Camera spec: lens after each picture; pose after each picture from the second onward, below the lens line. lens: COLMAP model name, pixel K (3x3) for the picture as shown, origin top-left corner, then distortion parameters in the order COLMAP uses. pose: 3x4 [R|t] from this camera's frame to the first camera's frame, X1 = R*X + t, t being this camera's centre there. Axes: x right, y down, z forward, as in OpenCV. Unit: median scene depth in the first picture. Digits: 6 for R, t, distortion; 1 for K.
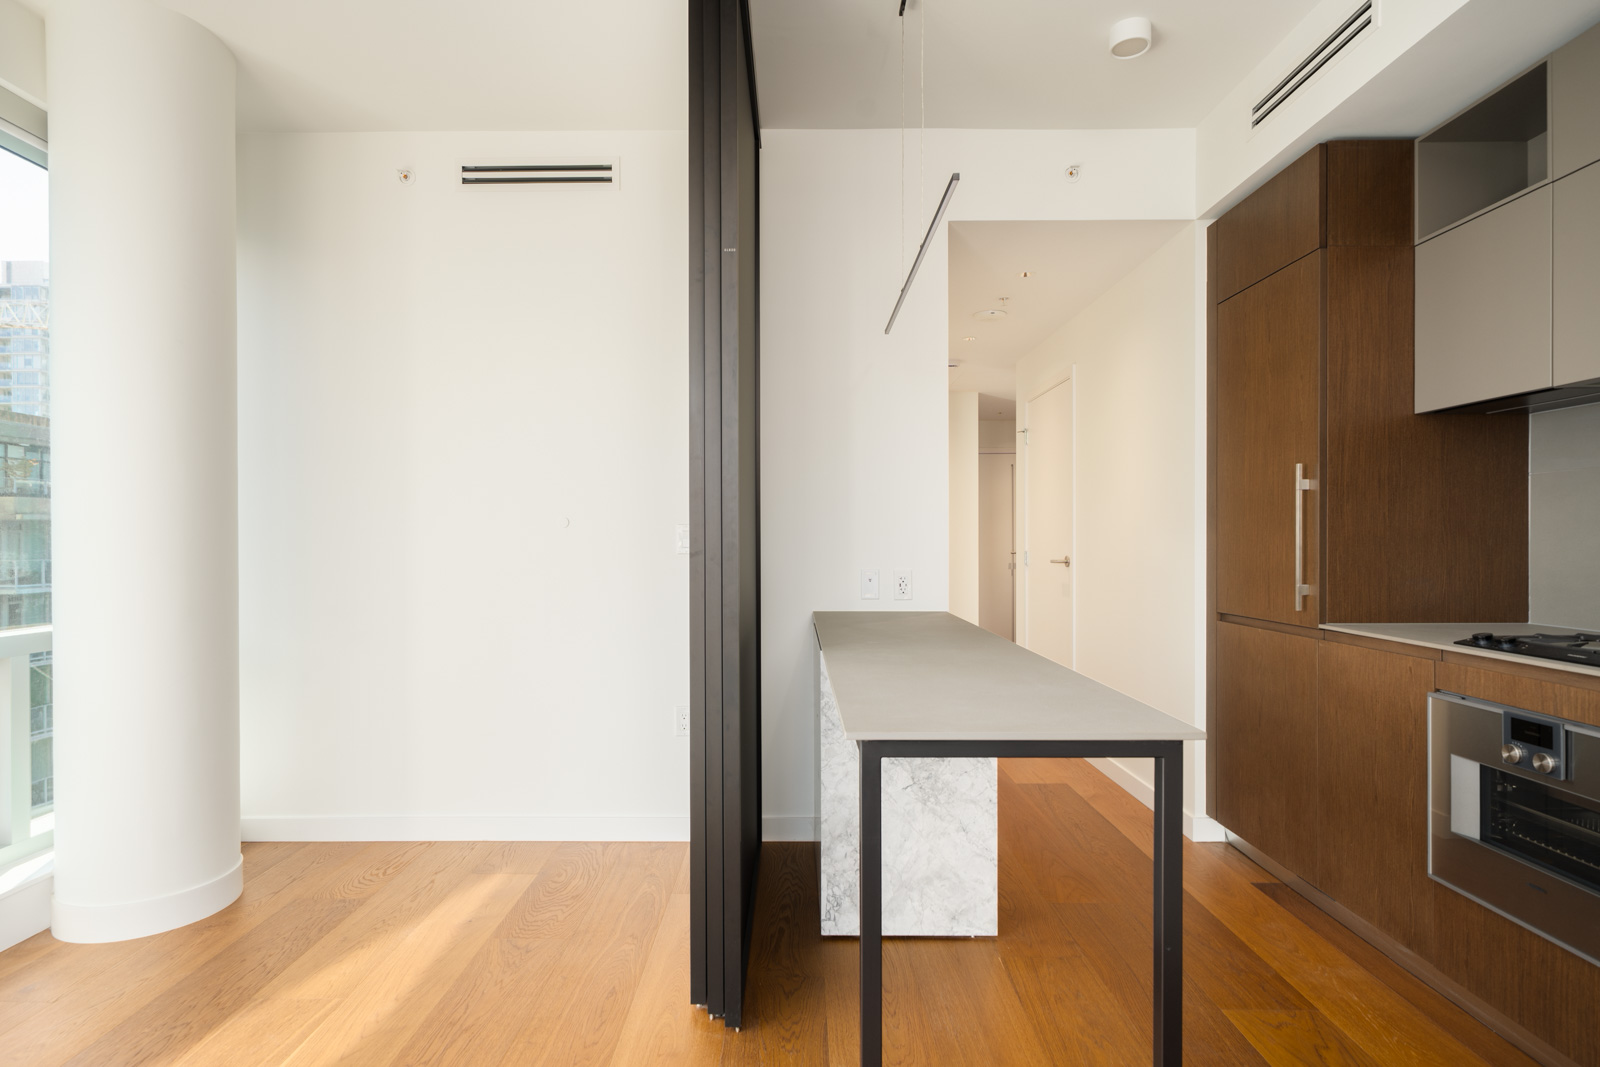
lens RADIAL K [[832.6, 0, 788.3], [0, 832.6, 543.6], [0, 0, 1]] dist [0.002648, -0.000584]
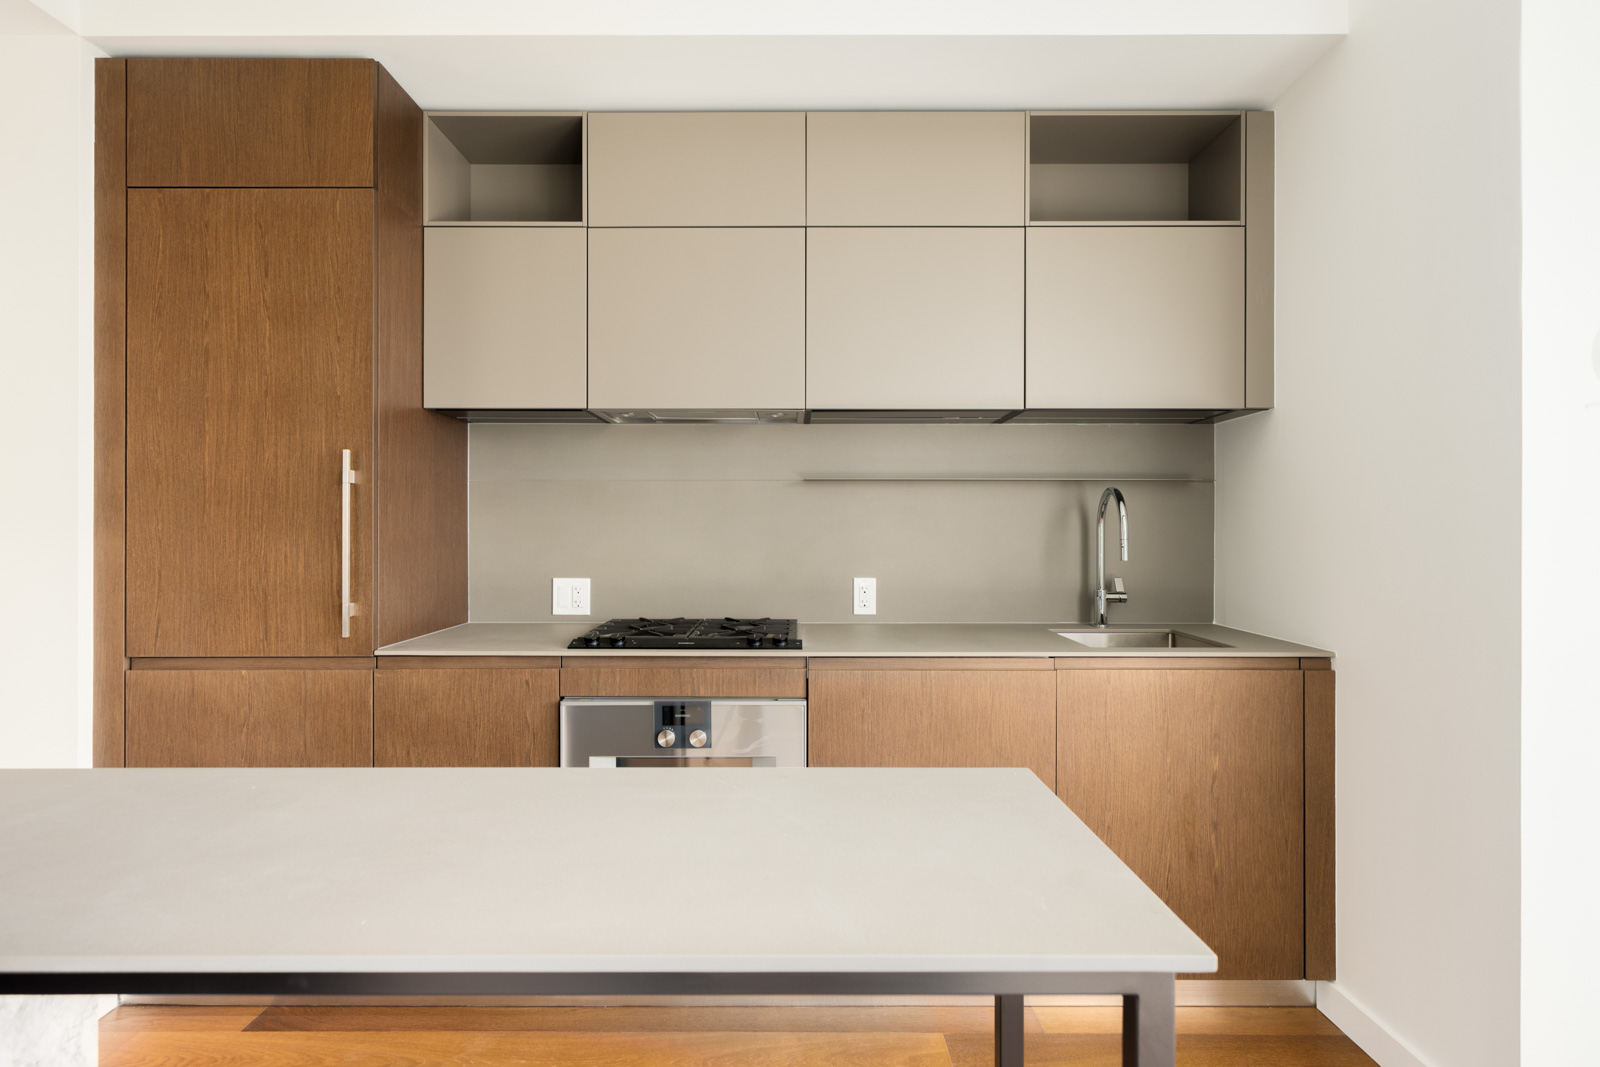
lens RADIAL K [[884.7, 0, 791.3], [0, 884.7, 525.5], [0, 0, 1]] dist [-0.000117, 0.000660]
pose [[-0.006510, 0.006684, 0.999956, -0.227701], [0.004137, 0.999969, -0.006657, -0.017543], [-0.999970, 0.004094, -0.006538, 0.599951]]
